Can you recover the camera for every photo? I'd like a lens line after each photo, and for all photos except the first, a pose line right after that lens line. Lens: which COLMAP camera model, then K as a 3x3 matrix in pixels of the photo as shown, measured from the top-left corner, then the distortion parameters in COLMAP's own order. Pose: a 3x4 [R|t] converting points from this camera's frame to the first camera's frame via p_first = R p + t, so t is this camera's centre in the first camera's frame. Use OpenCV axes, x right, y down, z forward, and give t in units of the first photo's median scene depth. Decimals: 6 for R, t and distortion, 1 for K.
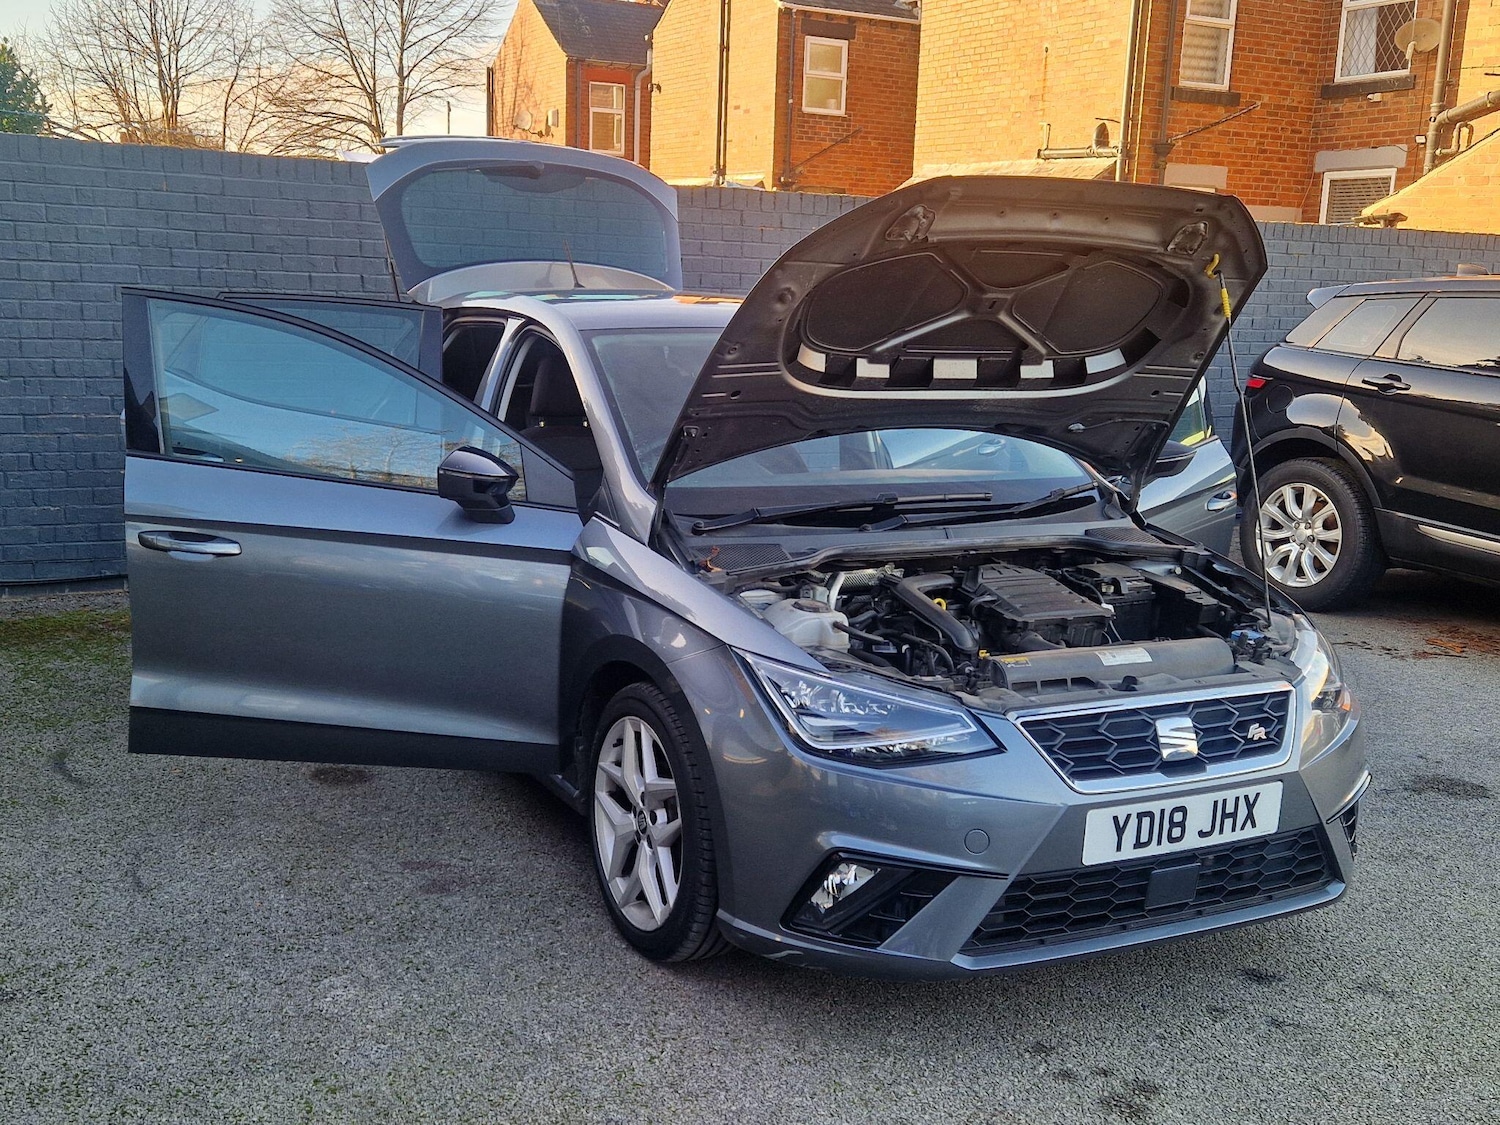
lens RADIAL K [[1558.8, 0, 725.2], [0, 1558.8, 565.9], [0, 0, 1]] dist [0.087874, -0.060230]
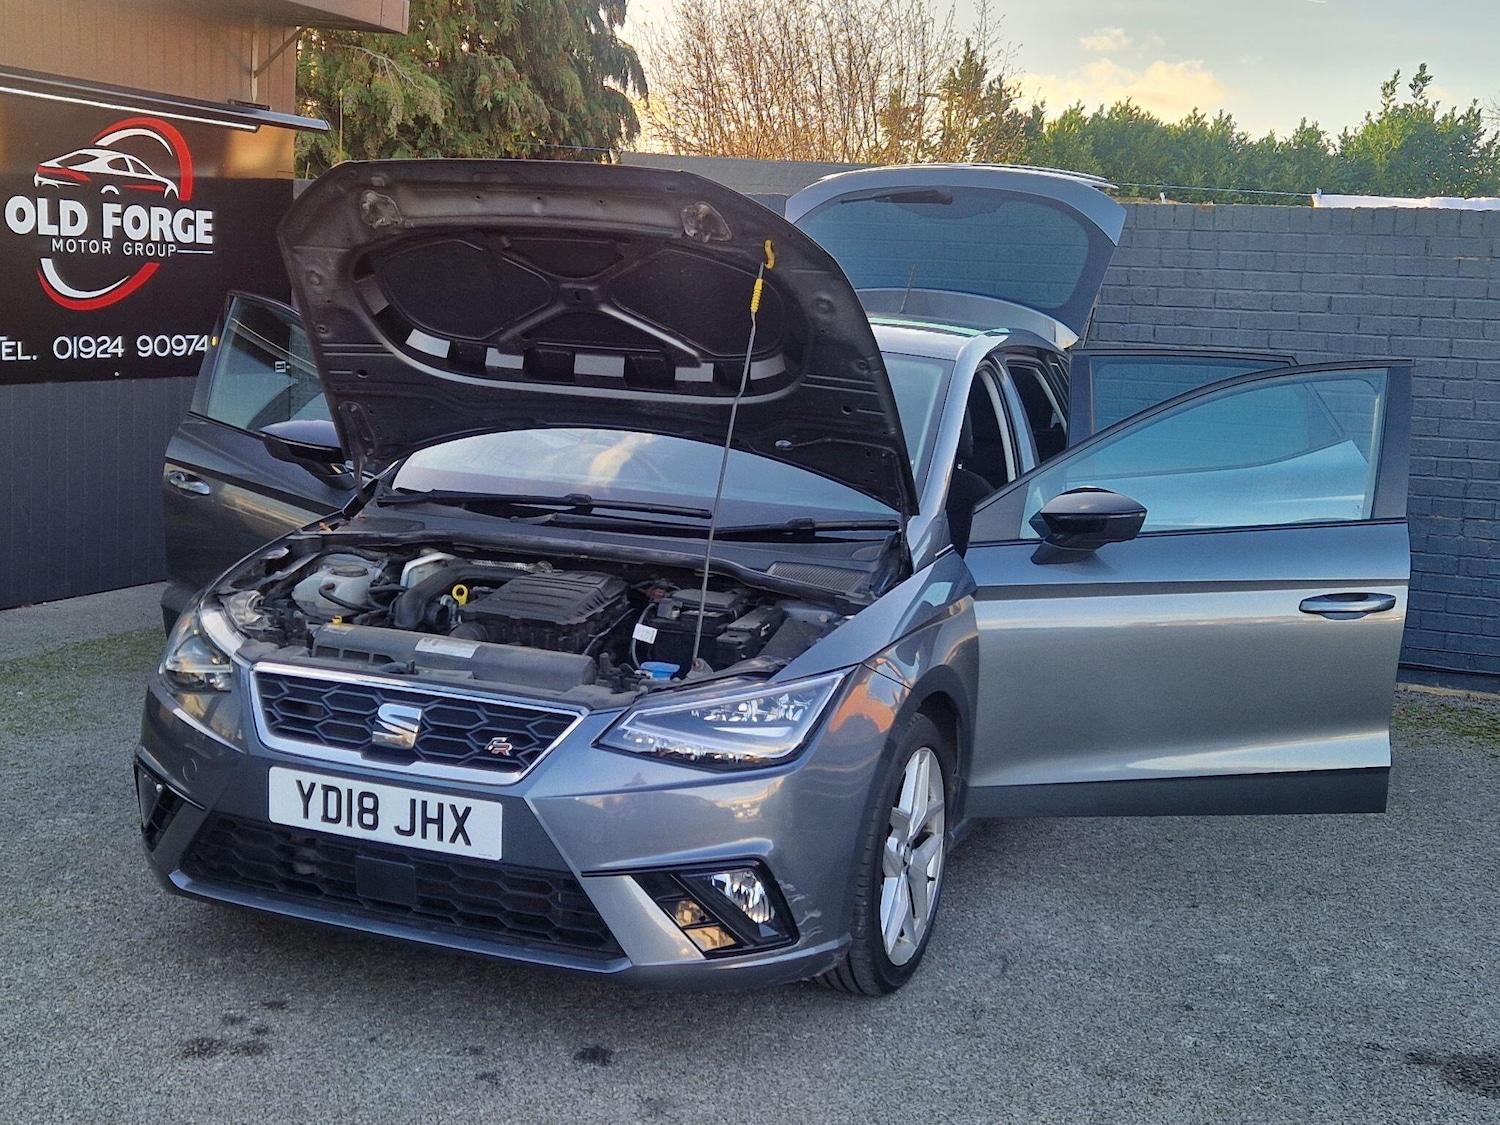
lens RADIAL K [[1852.6, 0, 750.0], [0, 1852.6, 562.5], [0, 0, 1]] dist [0.081095, -0.029405]
pose [[0.650014, 0.102503, -0.752977, 1.119131], [-0.162778, 0.986643, -0.006207, -0.015225], [0.742284, 0.126602, 0.658017, 0.348547]]
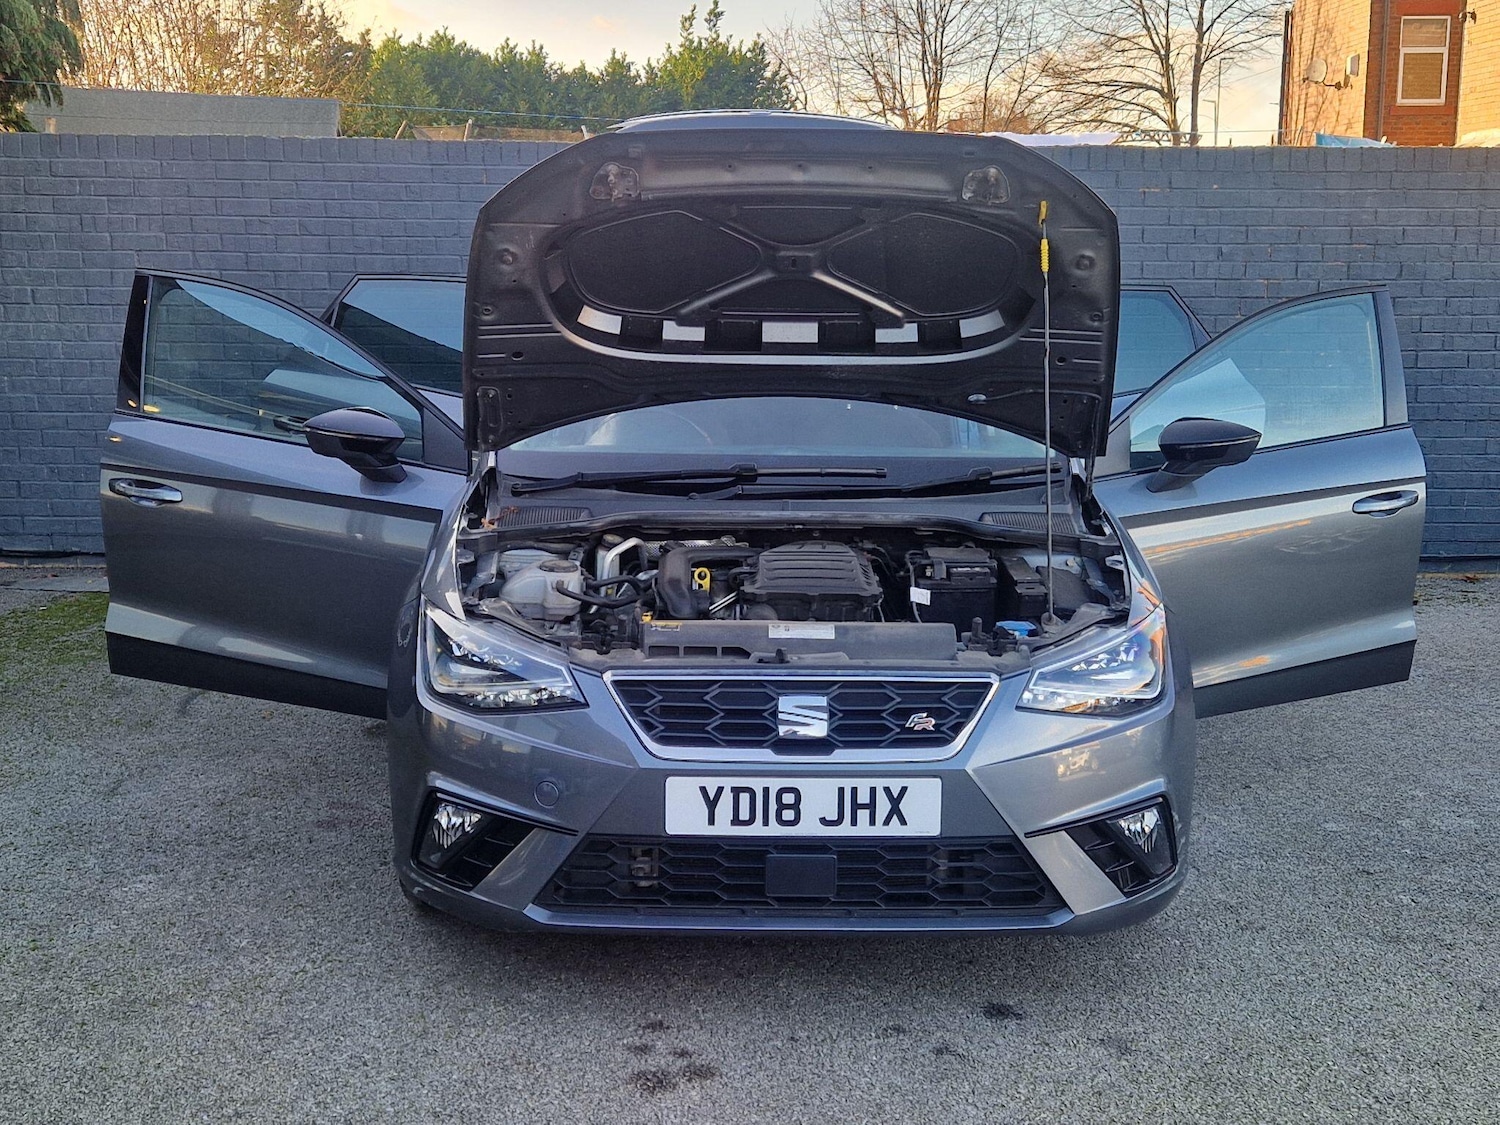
lens RADIAL K [[1858.8, 0, 749.2], [0, 1858.8, 538.4], [0, 0, 1]] dist [0.078629, -0.019938]
pose [[0.893034, 0.040313, -0.448179, 0.659510], [-0.057626, 0.998024, -0.025054, 0.029263], [0.446283, 0.048201, 0.893593, -0.010767]]
